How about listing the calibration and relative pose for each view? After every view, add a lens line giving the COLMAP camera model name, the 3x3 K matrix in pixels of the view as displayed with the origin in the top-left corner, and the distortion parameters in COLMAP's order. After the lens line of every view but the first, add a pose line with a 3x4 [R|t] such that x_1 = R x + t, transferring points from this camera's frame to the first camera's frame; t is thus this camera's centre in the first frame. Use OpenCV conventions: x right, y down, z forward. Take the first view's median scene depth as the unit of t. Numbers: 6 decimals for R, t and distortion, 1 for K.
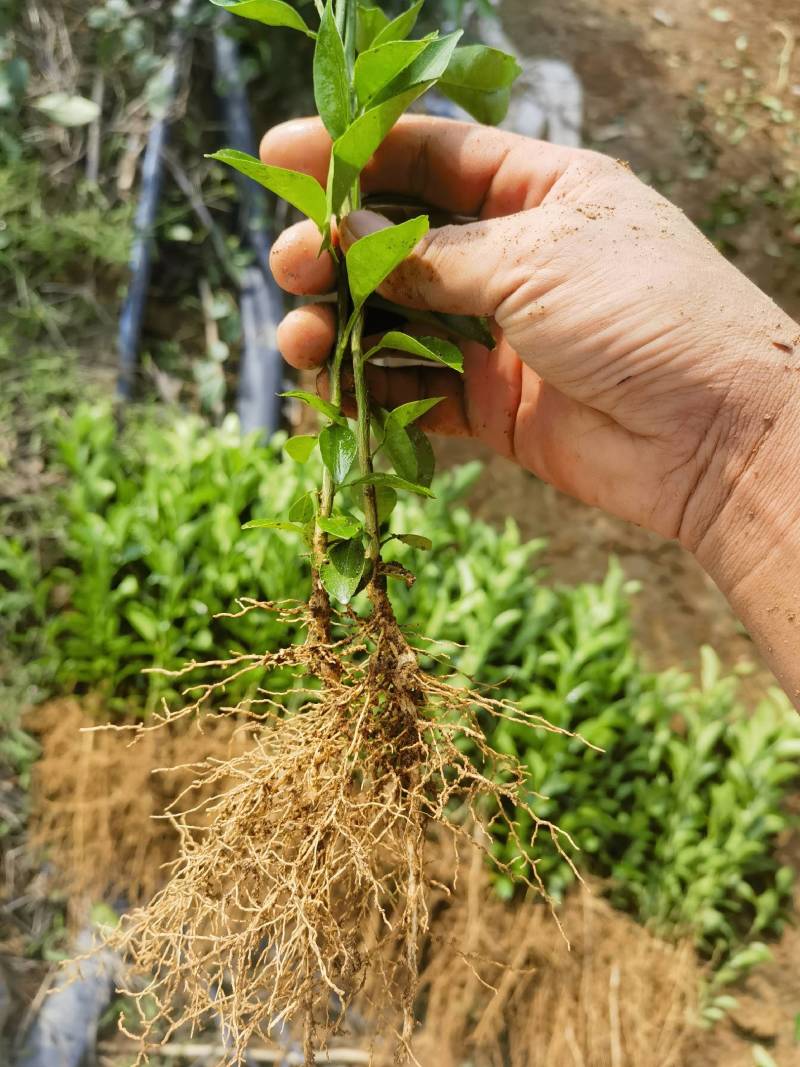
lens RADIAL K [[849.2, 0, 390.1], [0, 849.2, 534.0], [0, 0, 1]] dist [0.048399, -0.043542]
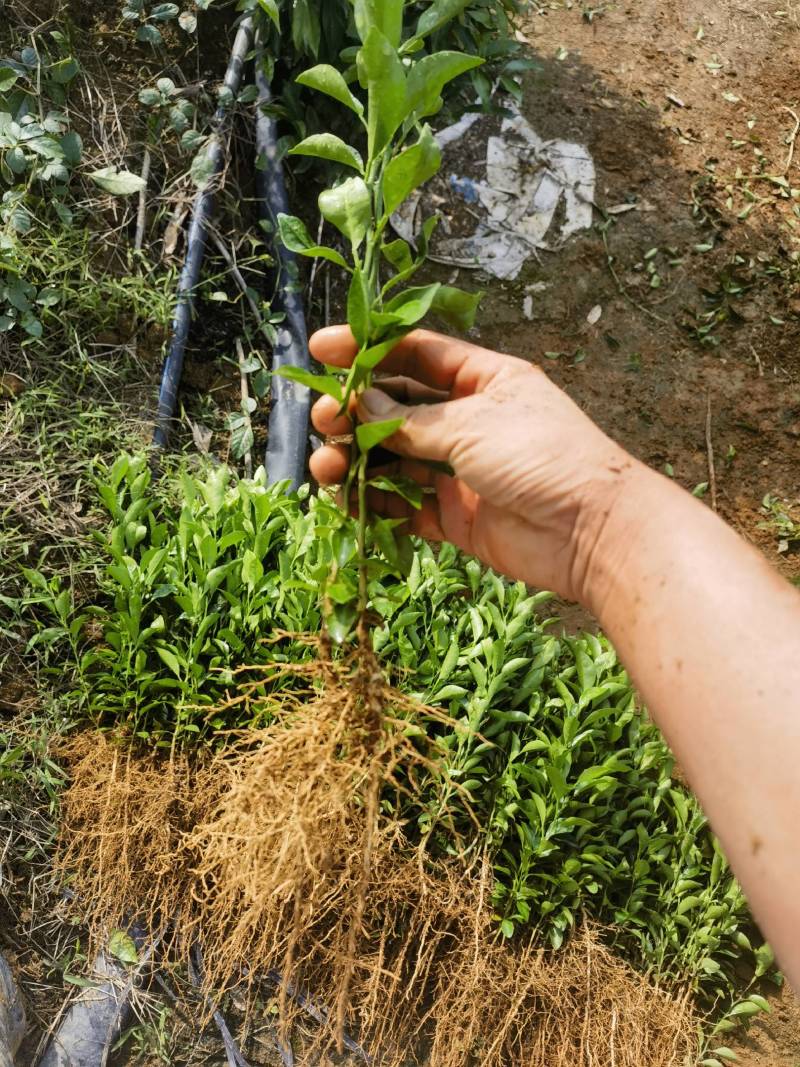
lens RADIAL K [[849.2, 0, 388.2], [0, 849.2, 517.6], [0, 0, 1]] dist [0.048399, -0.043542]
pose [[0.999383, 0.023661, -0.025975, 0.005107], [-0.025480, 0.997071, -0.072106, -0.000994], [0.024192, 0.072723, 0.997059, -0.063173]]
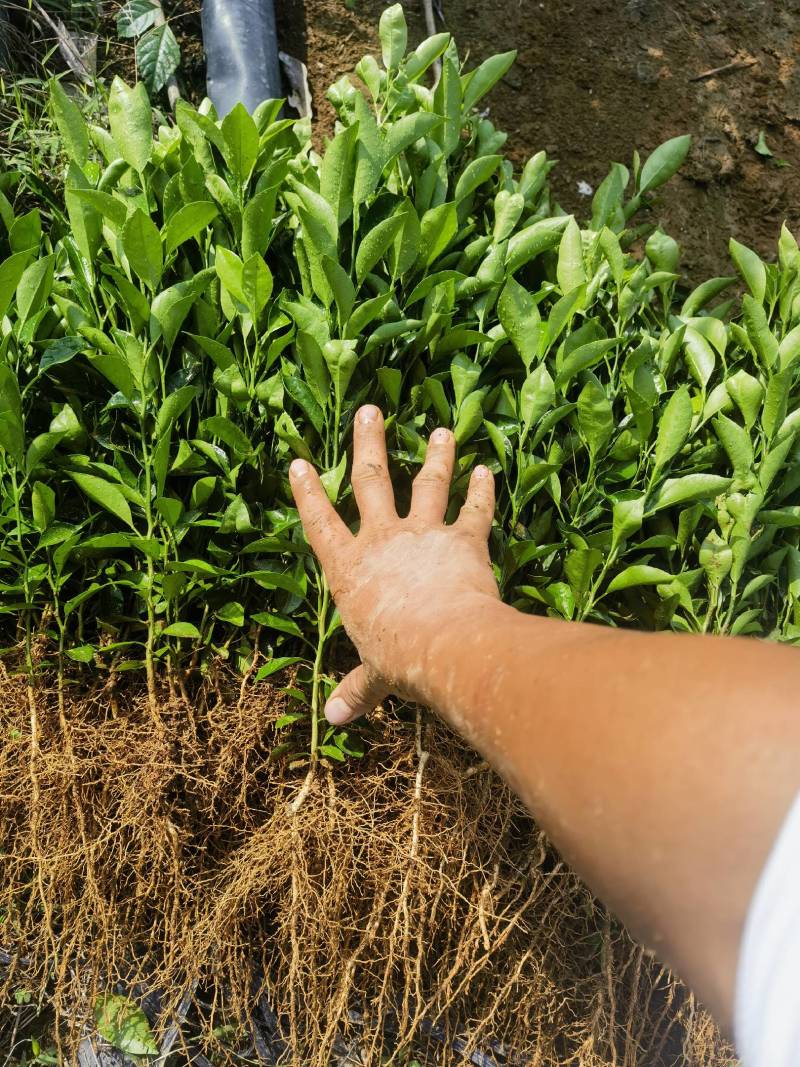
lens RADIAL K [[849.2, 0, 402.1], [0, 849.2, 531.9], [0, 0, 1]] dist [0.048399, -0.043542]
pose [[0.992940, -0.098487, 0.066110, -0.144417], [0.083271, 0.975671, 0.202811, 0.037856], [-0.084476, -0.195874, 0.976984, 0.464098]]
